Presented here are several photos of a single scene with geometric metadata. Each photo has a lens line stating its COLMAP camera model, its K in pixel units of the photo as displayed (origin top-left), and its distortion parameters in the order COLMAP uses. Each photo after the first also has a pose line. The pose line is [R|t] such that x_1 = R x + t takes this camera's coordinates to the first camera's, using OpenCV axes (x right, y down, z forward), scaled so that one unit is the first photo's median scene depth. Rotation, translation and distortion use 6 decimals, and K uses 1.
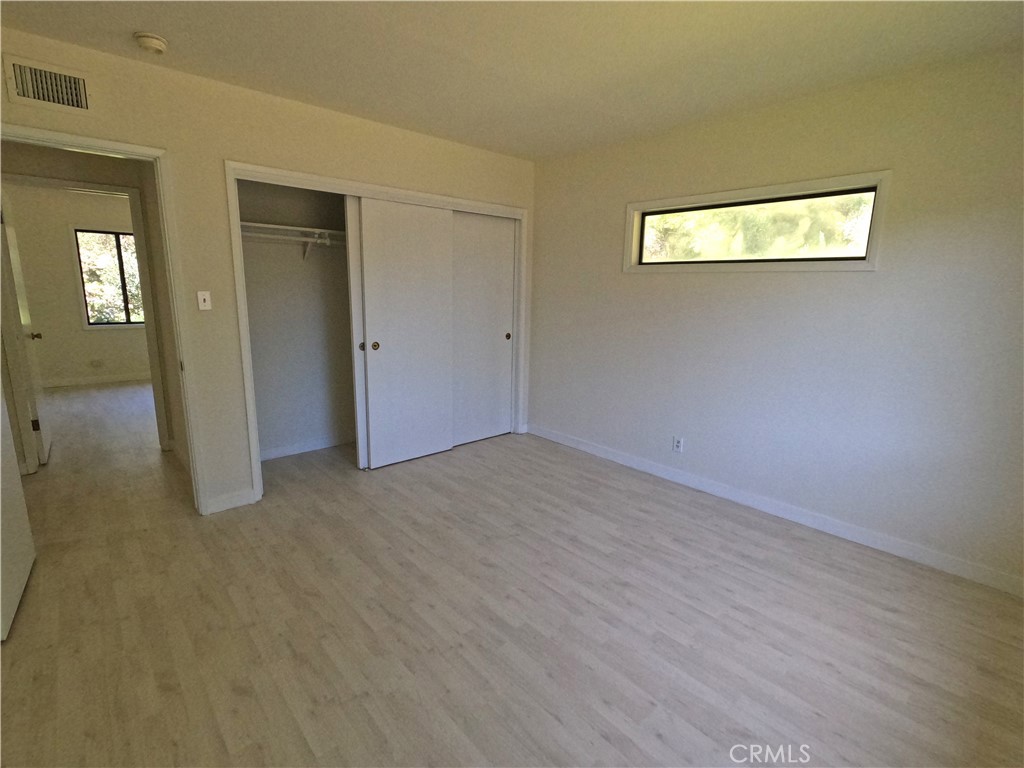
lens RADIAL K [[489.6, 0, 512.0], [0, 489.6, 384.0], [0, 0, 1]] dist [0.000701, -0.000109]
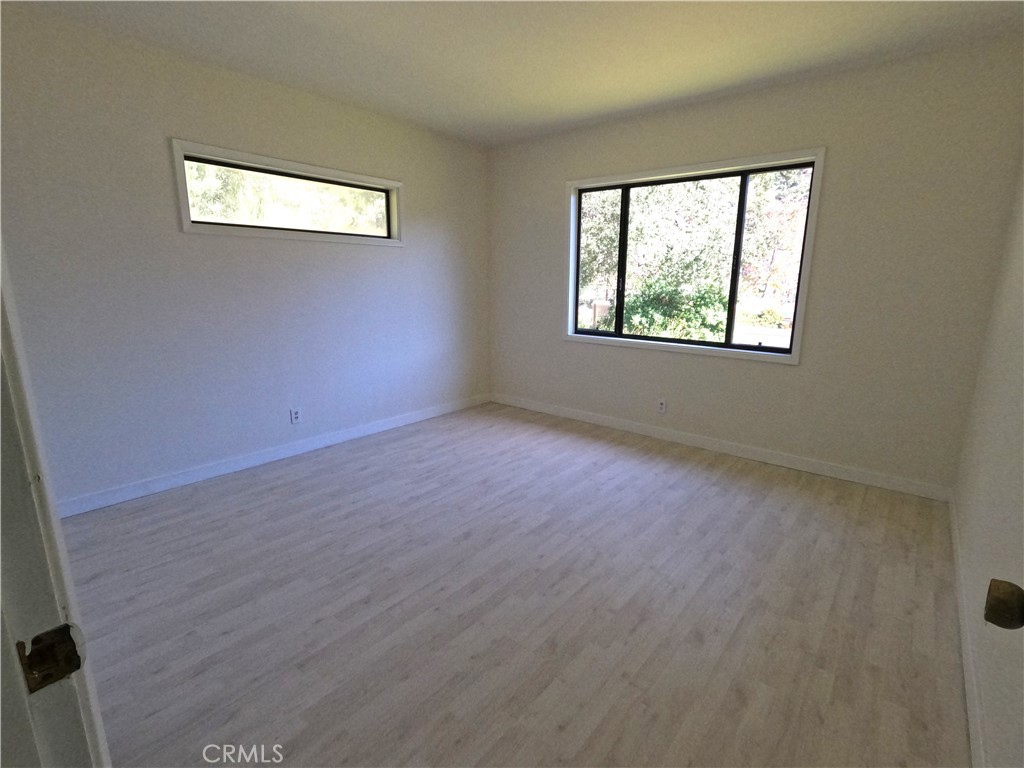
lens RADIAL K [[489.6, 0, 512.0], [0, 489.6, 384.0], [0, 0, 1]] dist [0.000701, -0.000109]
pose [[-0.147691, -0.229825, 0.961960, -0.872007], [0.179422, 0.950262, 0.254578, -0.146829], [-0.972623, 0.210196, -0.099109, 0.871061]]
